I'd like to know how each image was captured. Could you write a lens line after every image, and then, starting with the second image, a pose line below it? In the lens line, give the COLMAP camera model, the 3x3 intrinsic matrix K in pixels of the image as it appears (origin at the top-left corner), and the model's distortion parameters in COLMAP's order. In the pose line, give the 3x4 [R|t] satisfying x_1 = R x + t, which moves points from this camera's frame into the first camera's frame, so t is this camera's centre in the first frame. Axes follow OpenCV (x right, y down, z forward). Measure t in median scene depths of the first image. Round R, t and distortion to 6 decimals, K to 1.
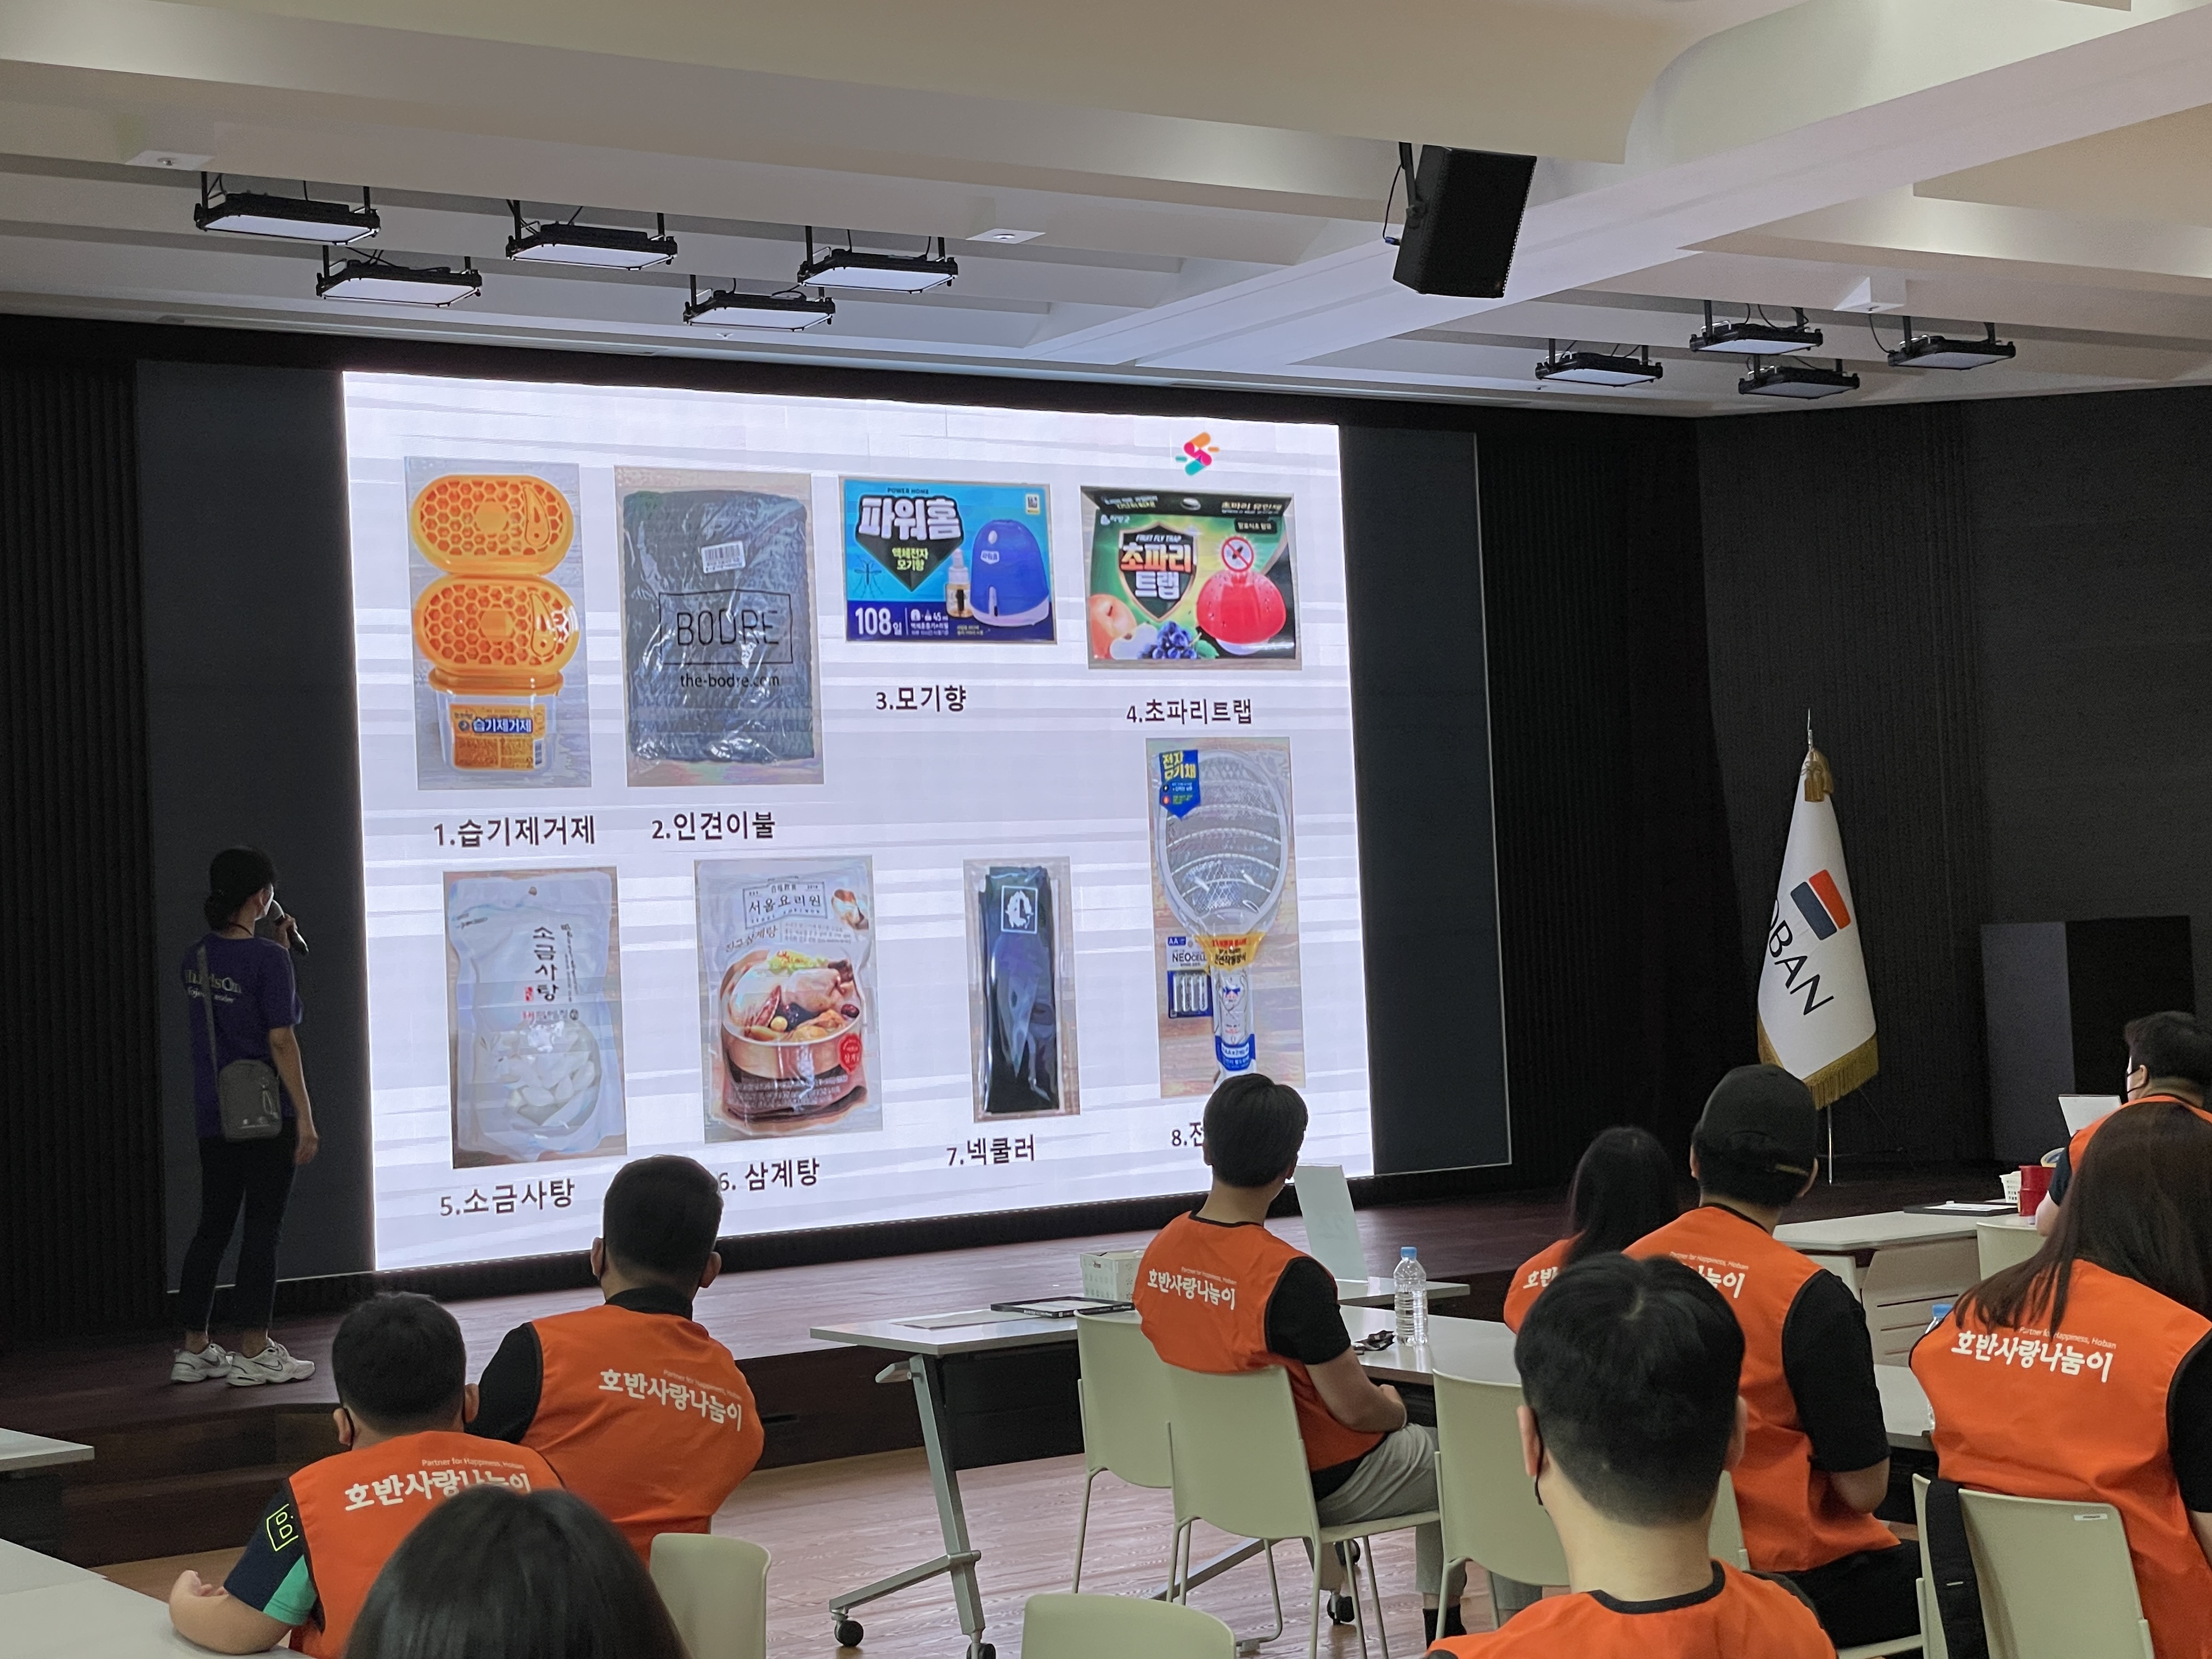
lens RADIAL K [[3609.0, 0, 1120.2], [0, 3609.0, 763.2], [0, 0, 1]] dist [0.110873, 0.000000]
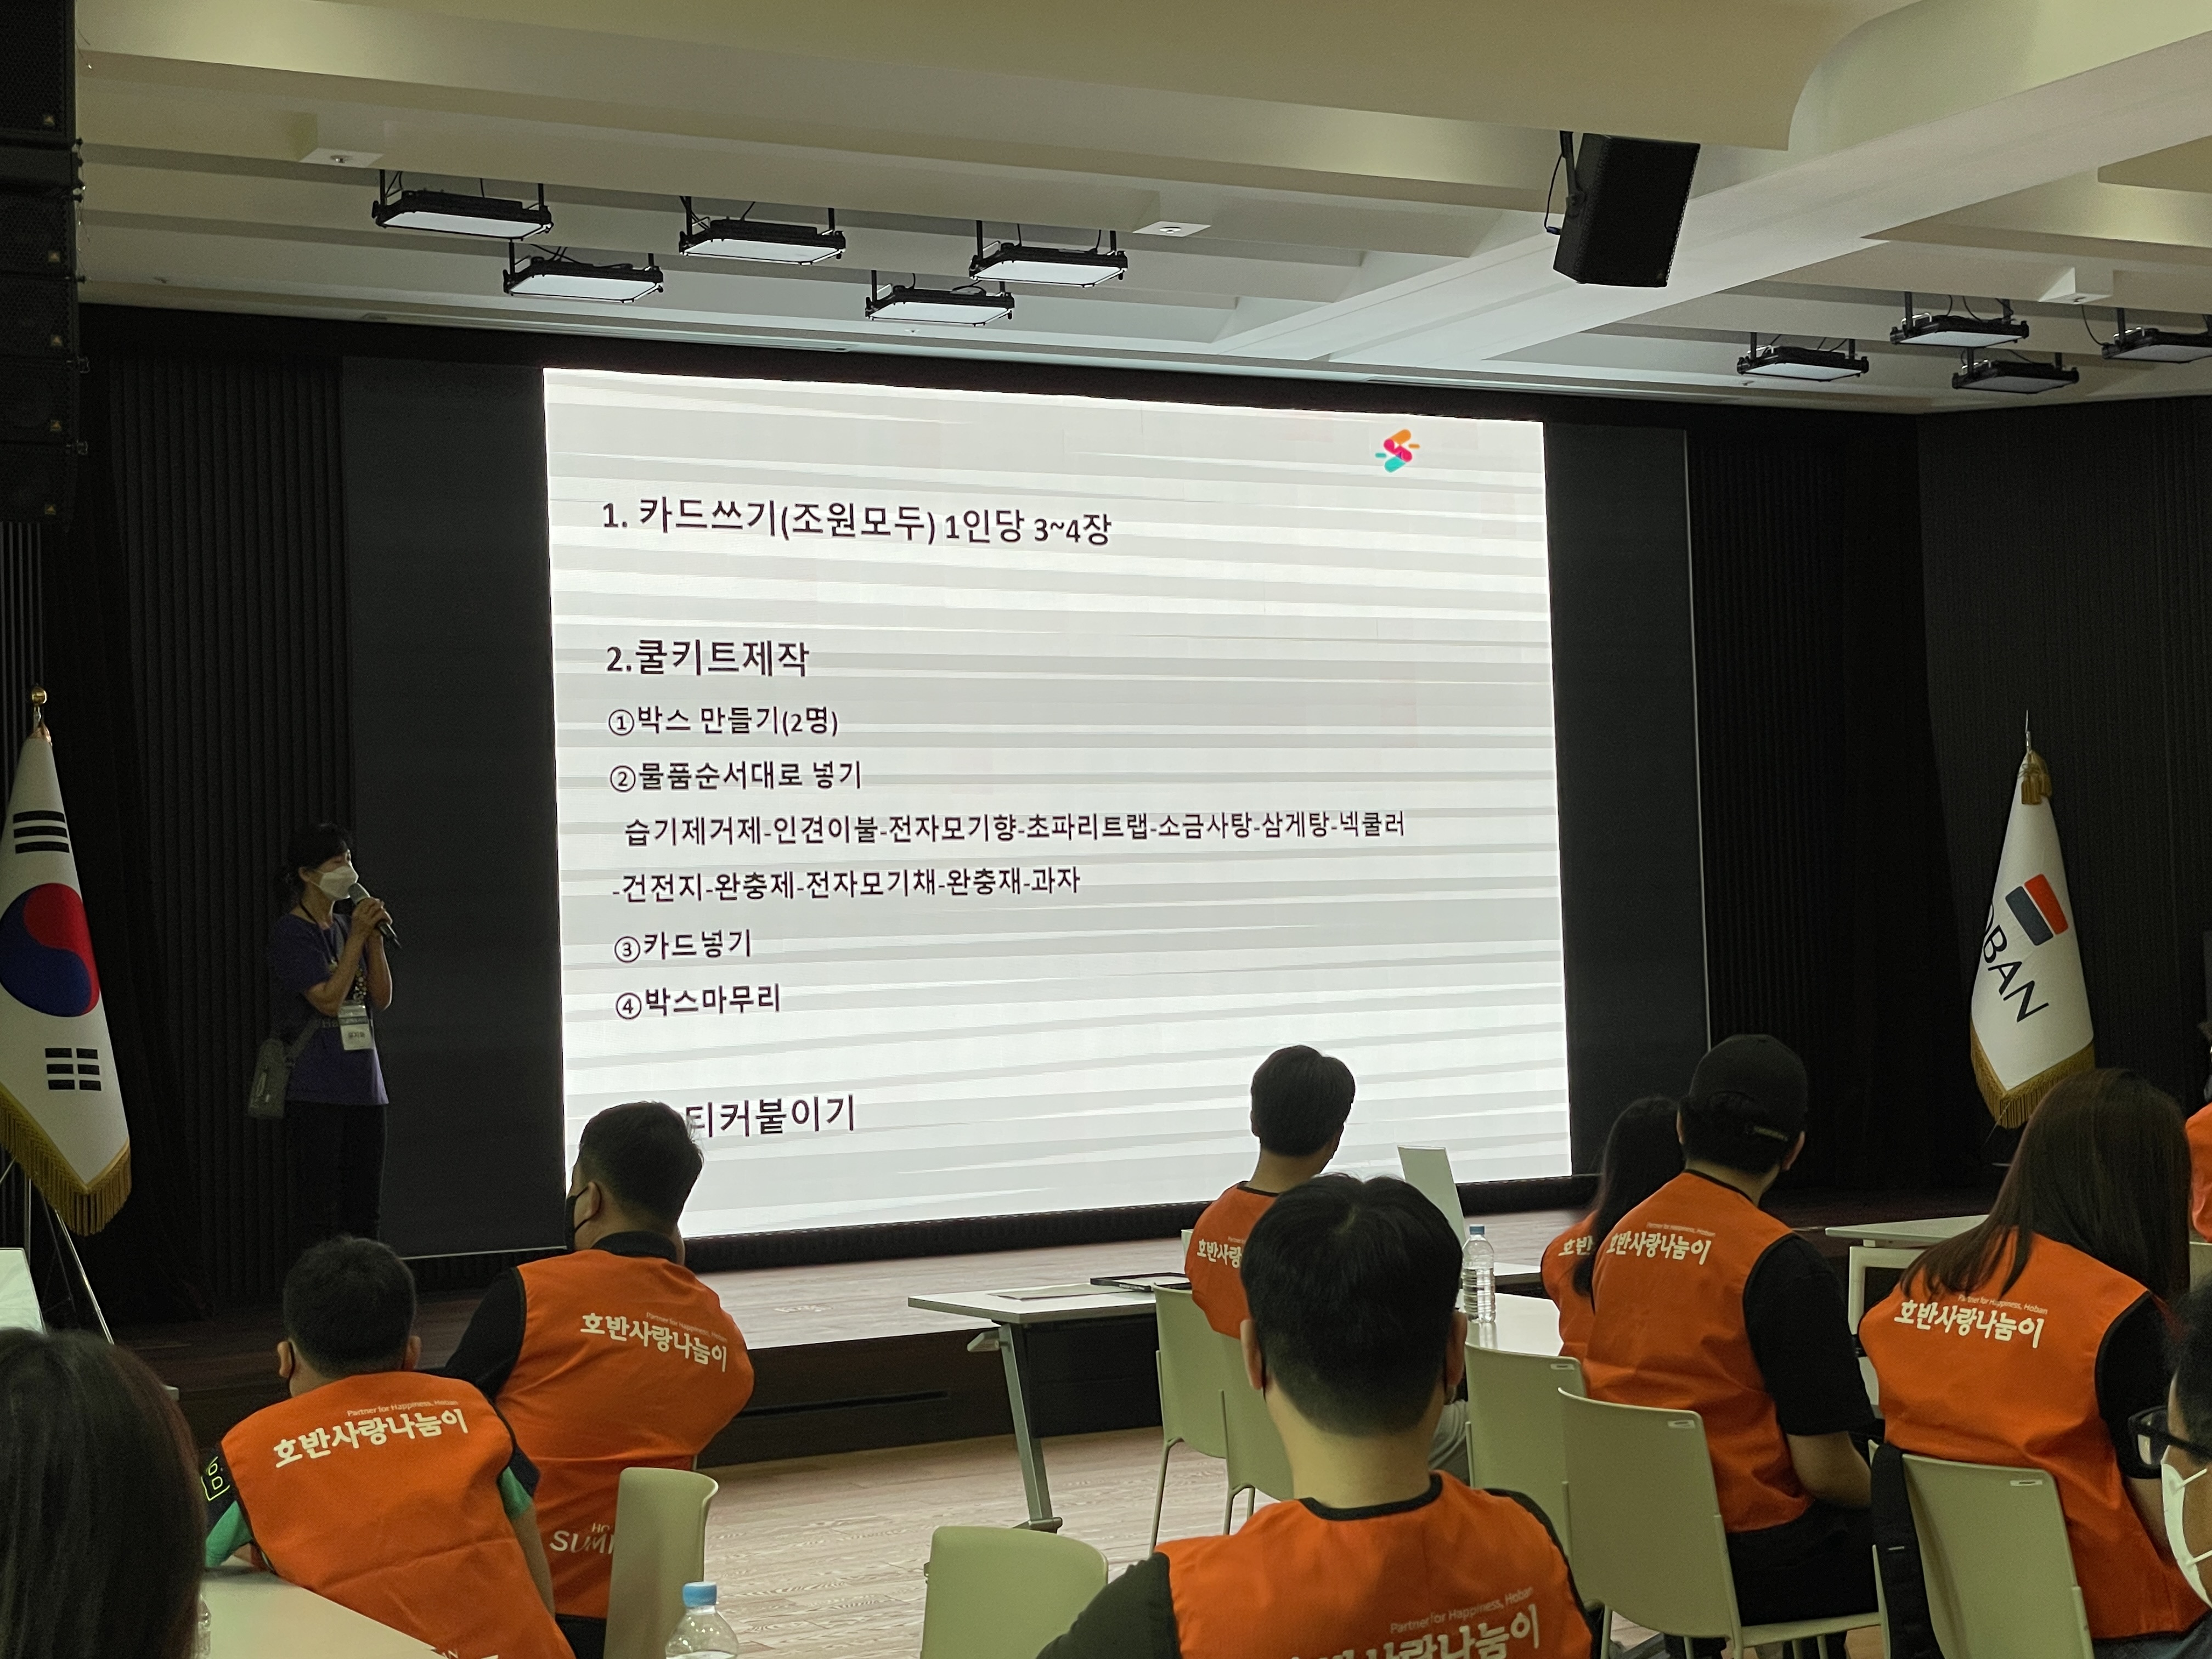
lens RADIAL K [[3609.0, 0, 1095.4], [0, 3609.0, 788.6], [0, 0, 1]] dist [0.110873, 0.000000]
pose [[0.995898, 0.008620, -0.090067, 0.038669], [-0.008273, 0.999957, 0.004226, 0.005756], [0.090099, -0.003464, 0.995927, -0.004370]]
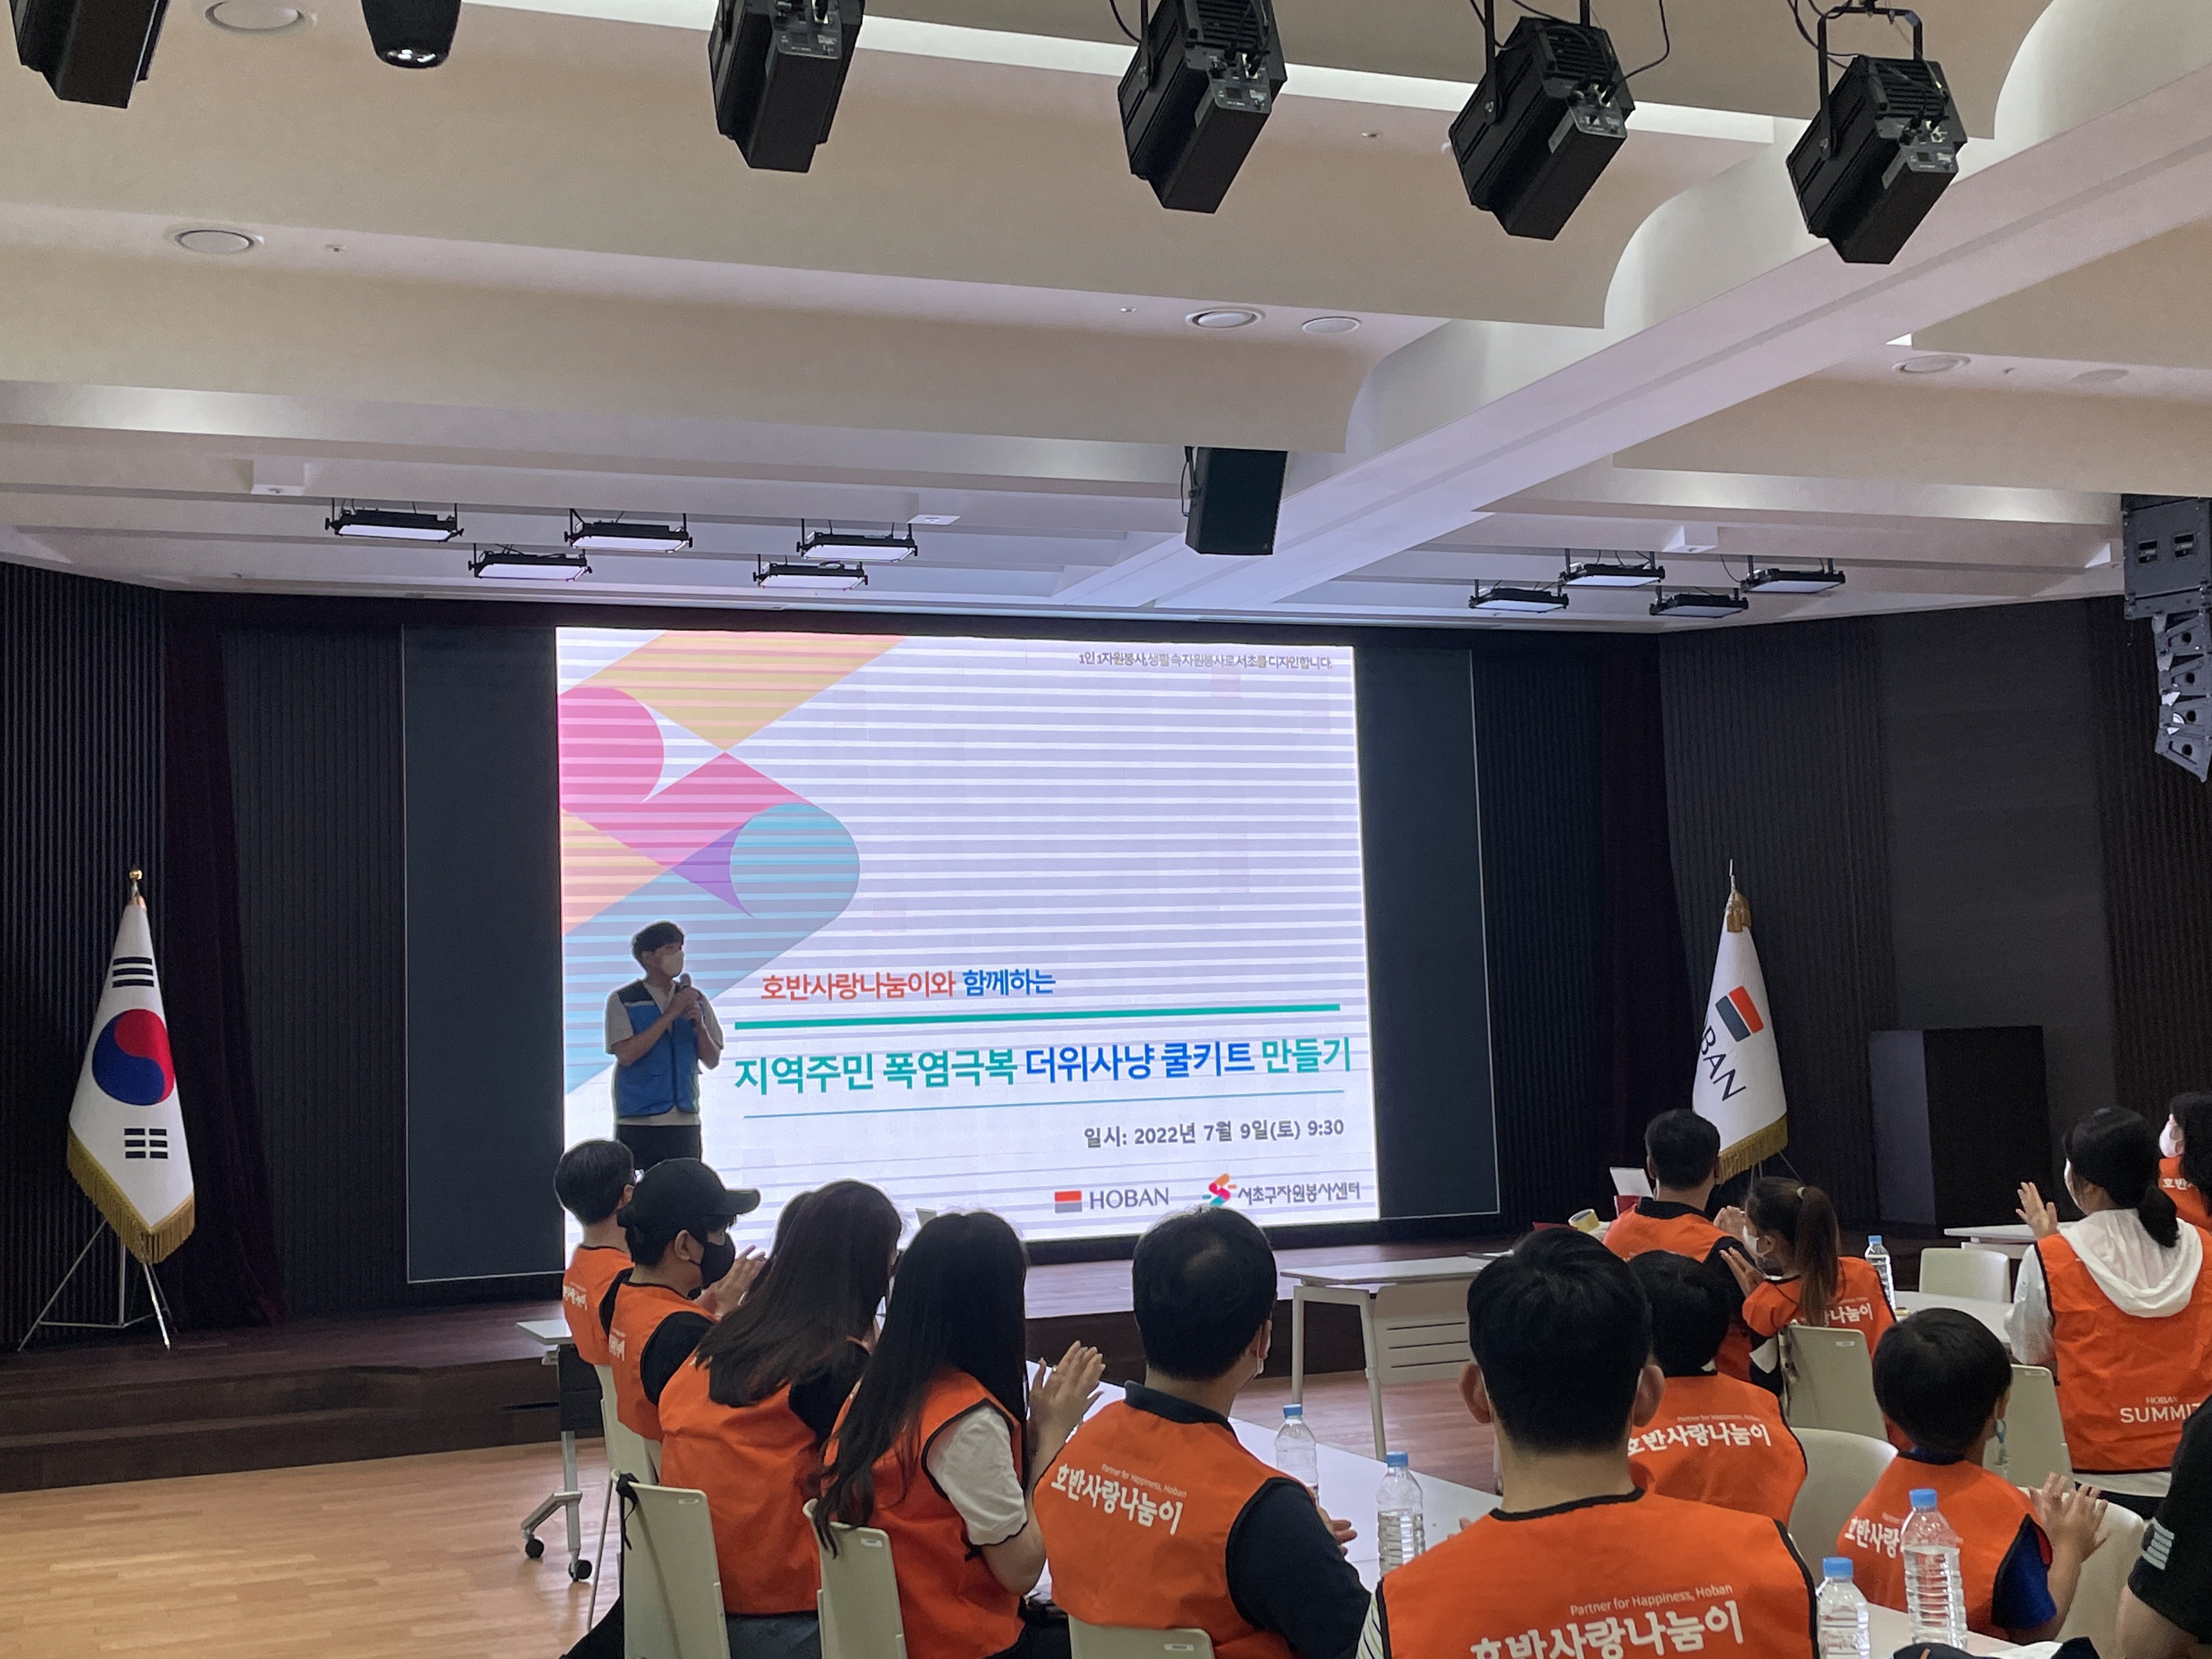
lens RADIAL K [[2694.8, 0, 1045.5], [0, 2694.8, 788.3], [0, 0, 1]] dist [0.084830, 0.000000]
pose [[0.975612, -0.010468, -0.219253, 0.228976], [0.001915, 0.999230, -0.039184, -0.004496], [0.219494, 0.037809, 0.974881, 0.022681]]
